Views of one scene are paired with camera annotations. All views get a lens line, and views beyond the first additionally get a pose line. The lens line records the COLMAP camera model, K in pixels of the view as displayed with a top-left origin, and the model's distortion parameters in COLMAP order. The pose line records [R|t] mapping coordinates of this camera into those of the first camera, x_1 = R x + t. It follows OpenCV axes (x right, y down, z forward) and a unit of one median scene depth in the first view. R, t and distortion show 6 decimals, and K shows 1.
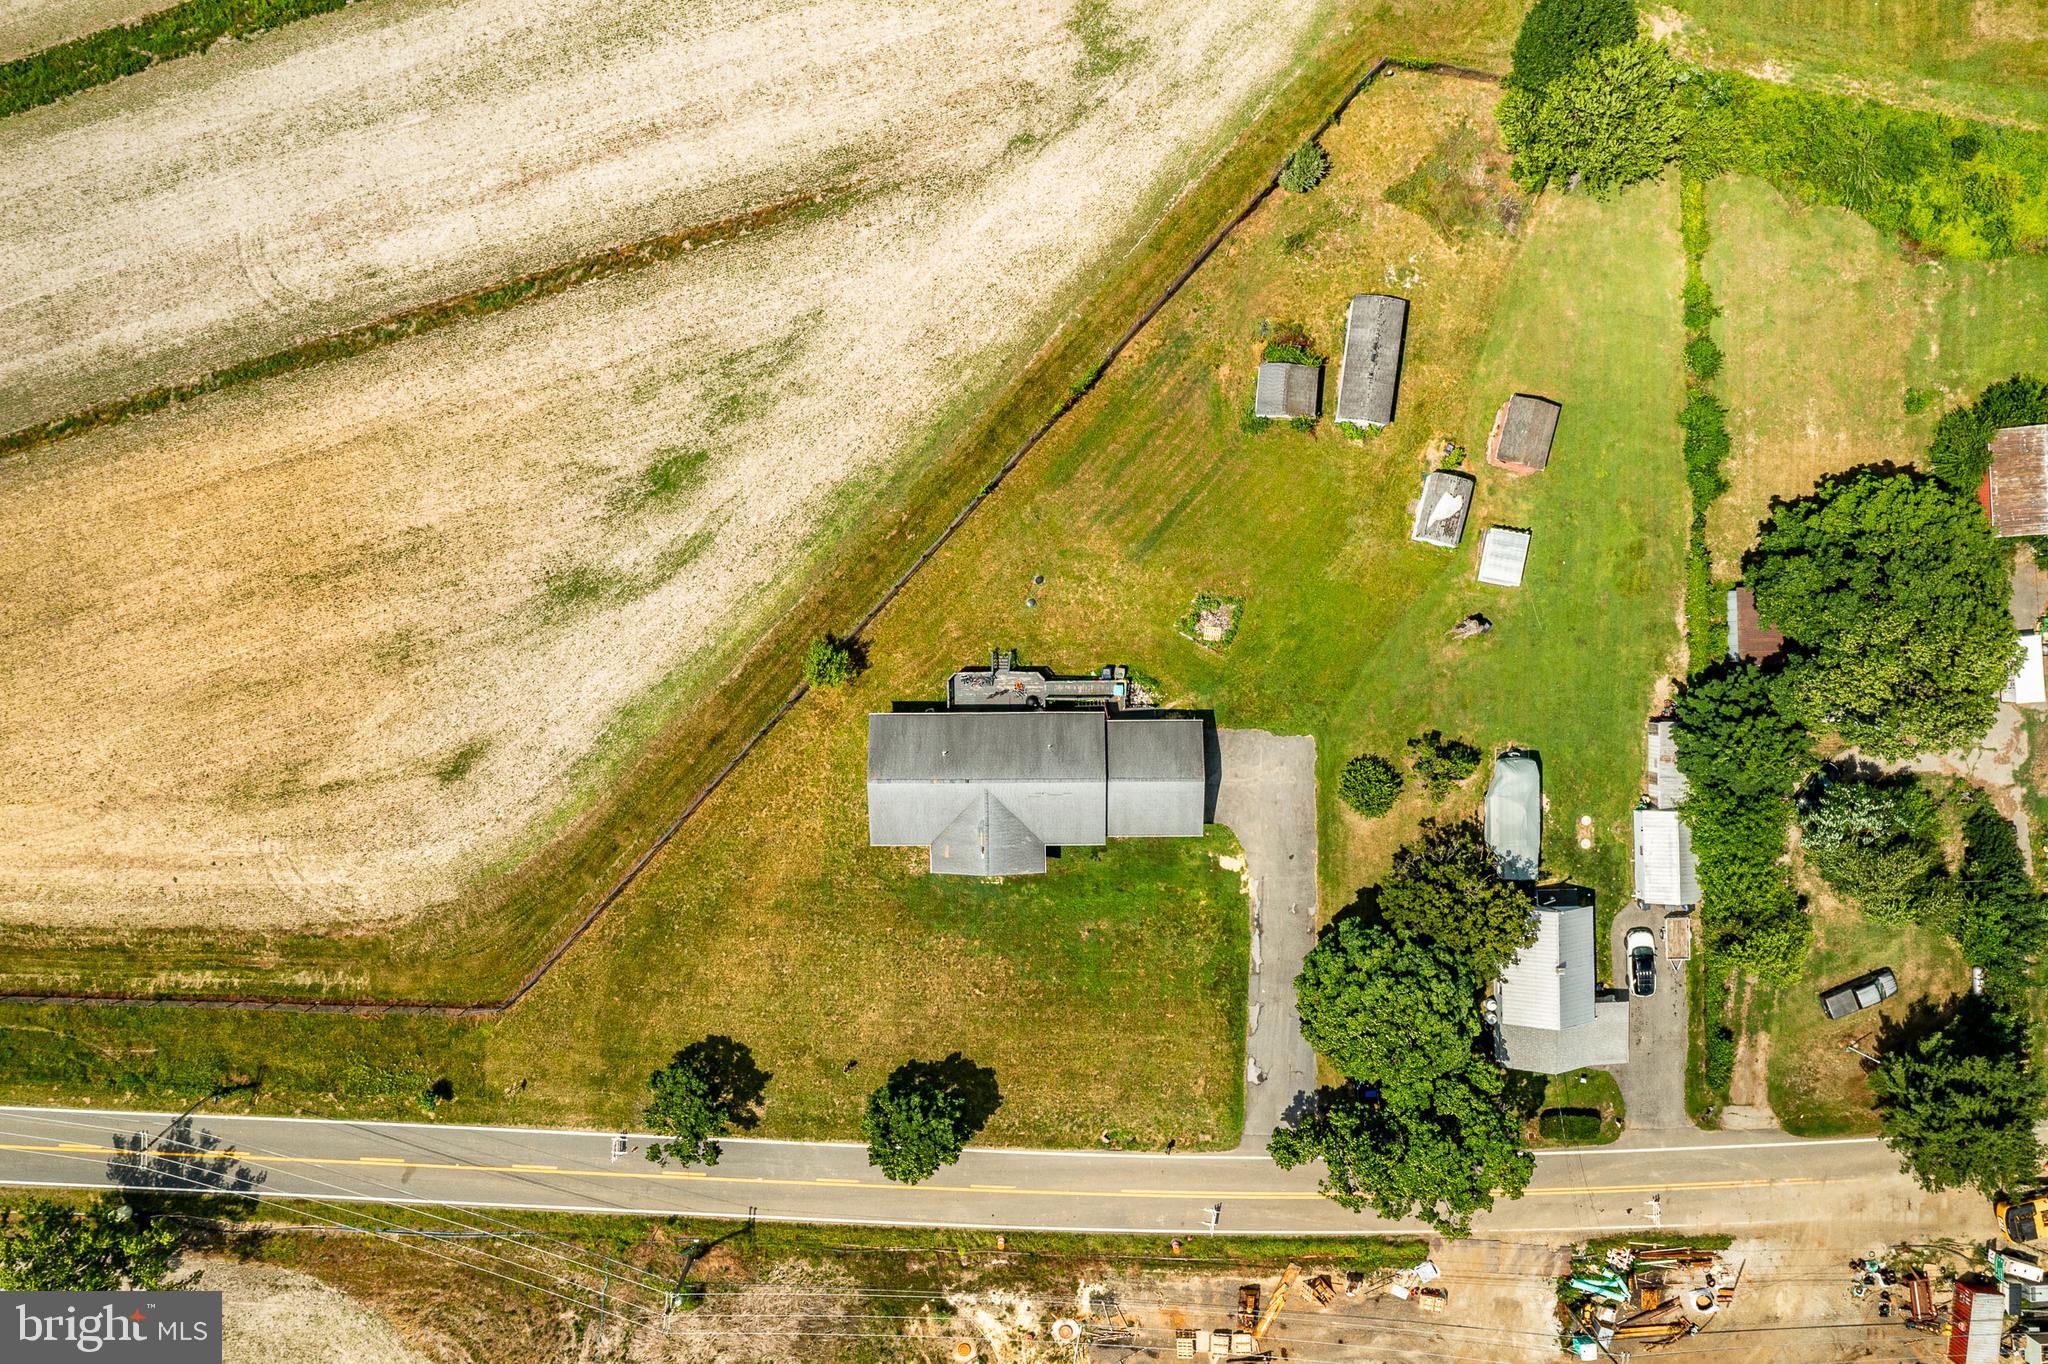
lens RADIAL K [[1613.9, 0, 1024.0], [0, 1613.9, 682.0], [0, 0, 1]] dist [-0.012691, -0.004157]
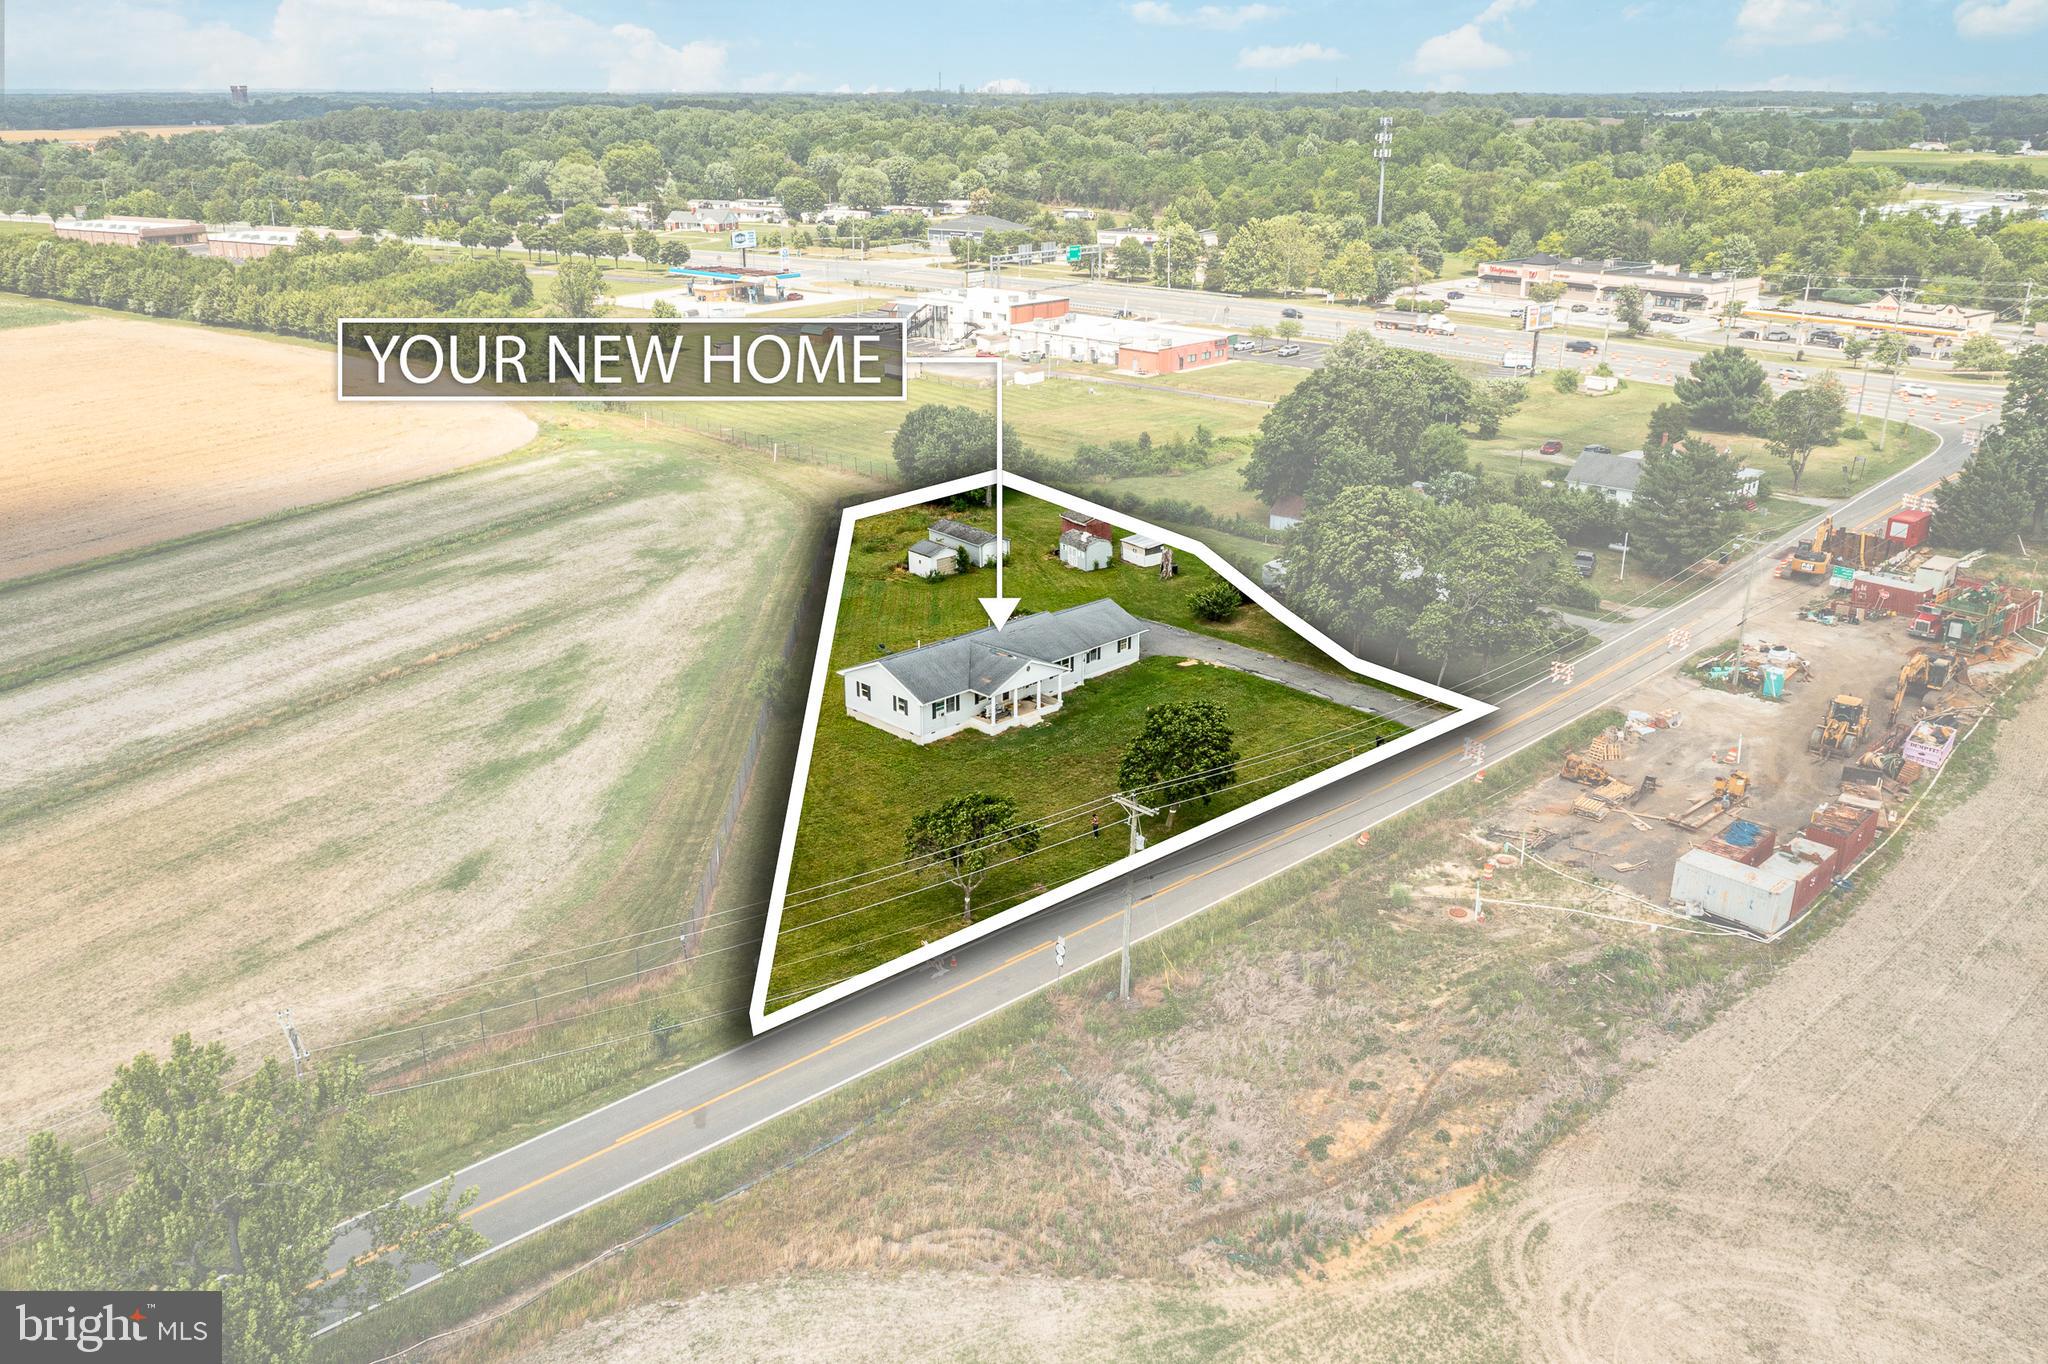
lens RADIAL K [[1641.7, 0, 1024.0], [0, 1641.7, 682.0], [0, 0, 1]] dist [-0.010773, 0.001691]
pose [[0.715965, -0.221334, 0.662122, -0.675480], [0.698136, 0.227899, -0.678725, 0.779098], [-0.000672, 0.948195, 0.317689, 0.663805]]
